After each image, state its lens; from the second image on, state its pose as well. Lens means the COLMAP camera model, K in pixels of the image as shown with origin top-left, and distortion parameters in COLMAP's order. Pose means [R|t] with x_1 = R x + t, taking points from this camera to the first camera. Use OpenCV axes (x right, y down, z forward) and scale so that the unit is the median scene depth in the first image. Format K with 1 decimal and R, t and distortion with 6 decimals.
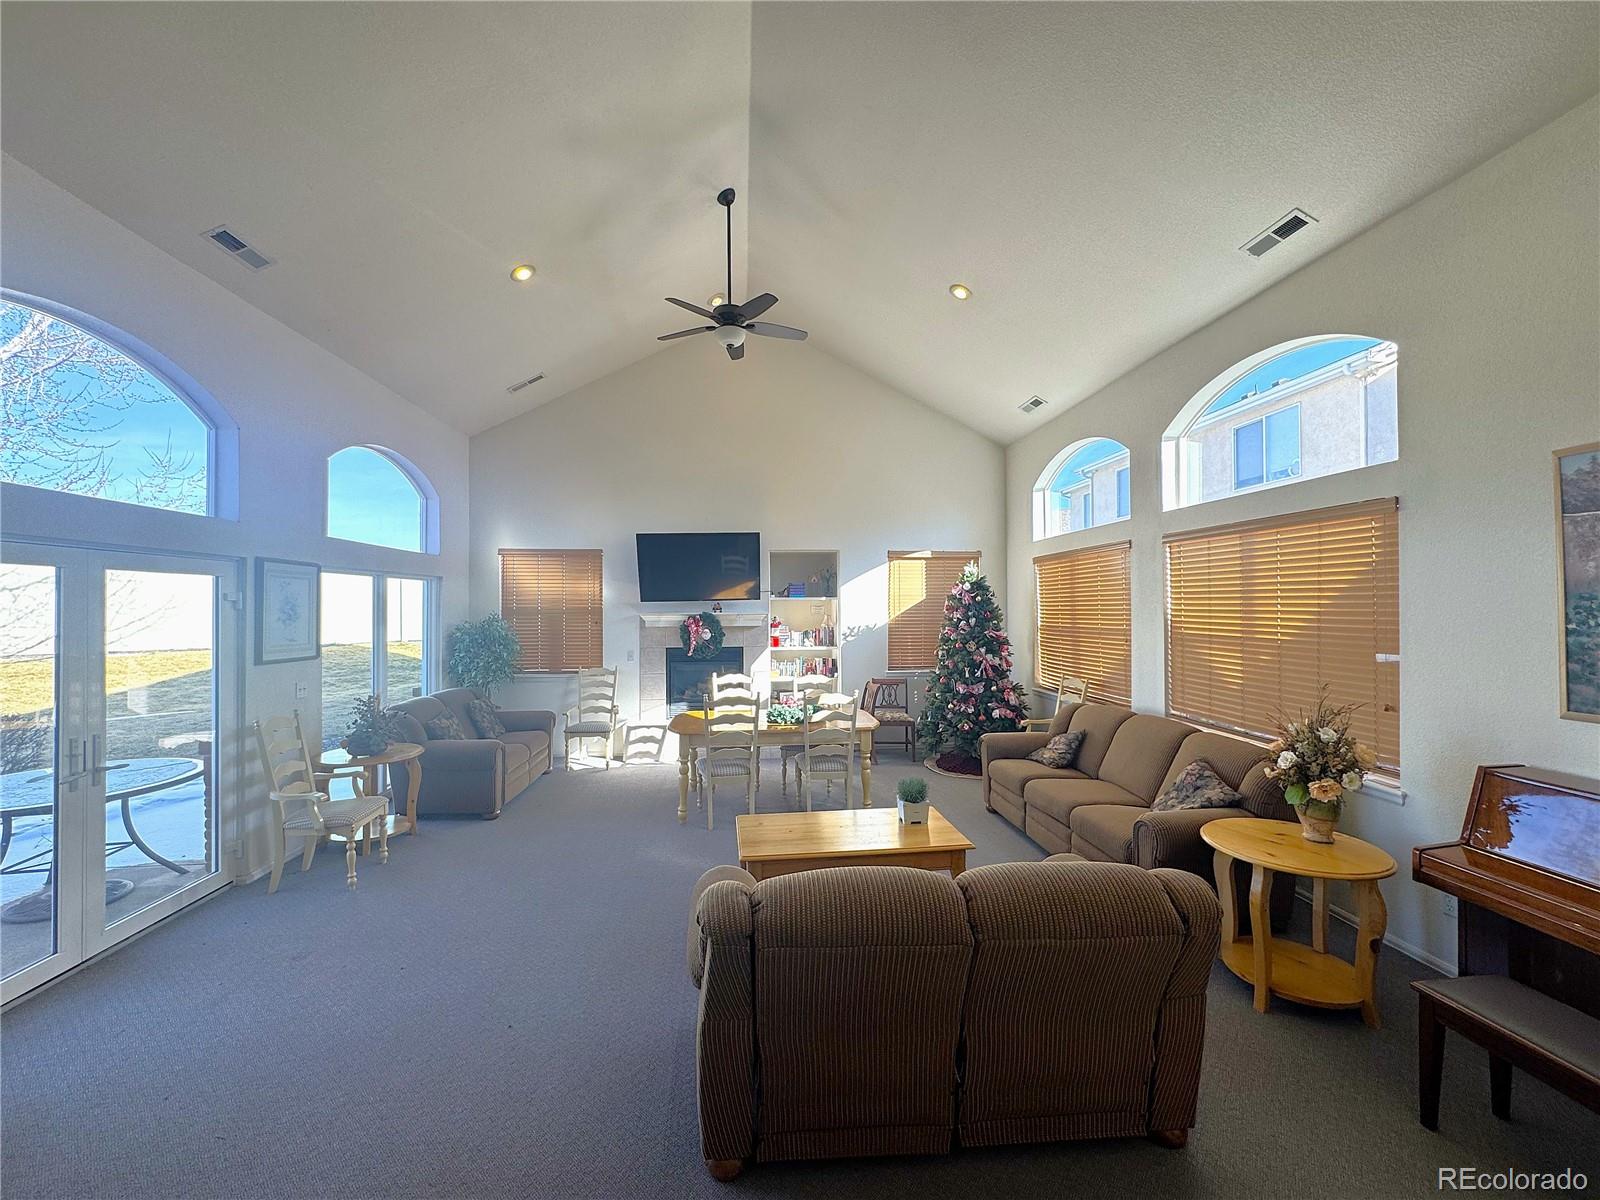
lens RADIAL K [[639.2, 0, 800.0], [0, 639.2, 600.0], [0, 0, 1]] dist [-0.001652, -0.000276]
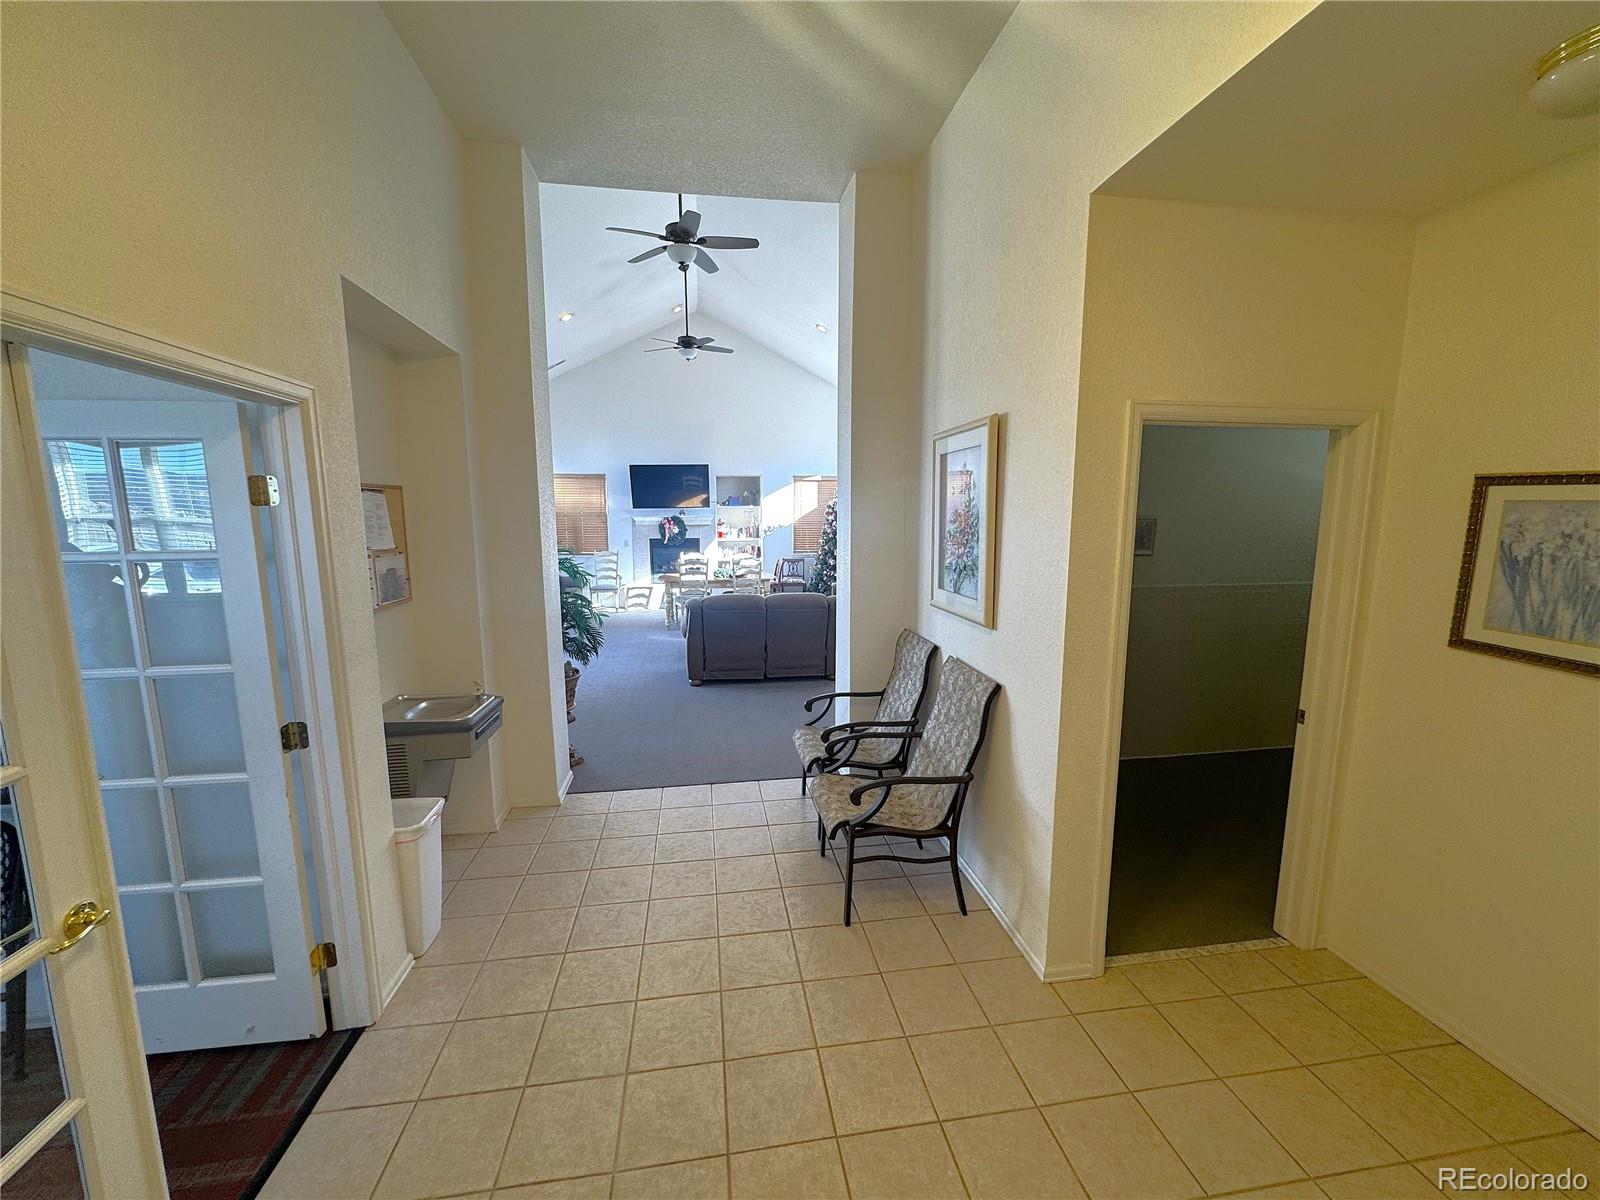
lens RADIAL K [[639.2, 0, 800.0], [0, 639.2, 600.0], [0, 0, 1]] dist [-0.001652, -0.000276]
pose [[0.997892, -0.005299, 0.064677, 0.055789], [-0.004335, 0.988992, 0.147908, -0.008944], [-0.064749, -0.147876, 0.986884, -0.592045]]
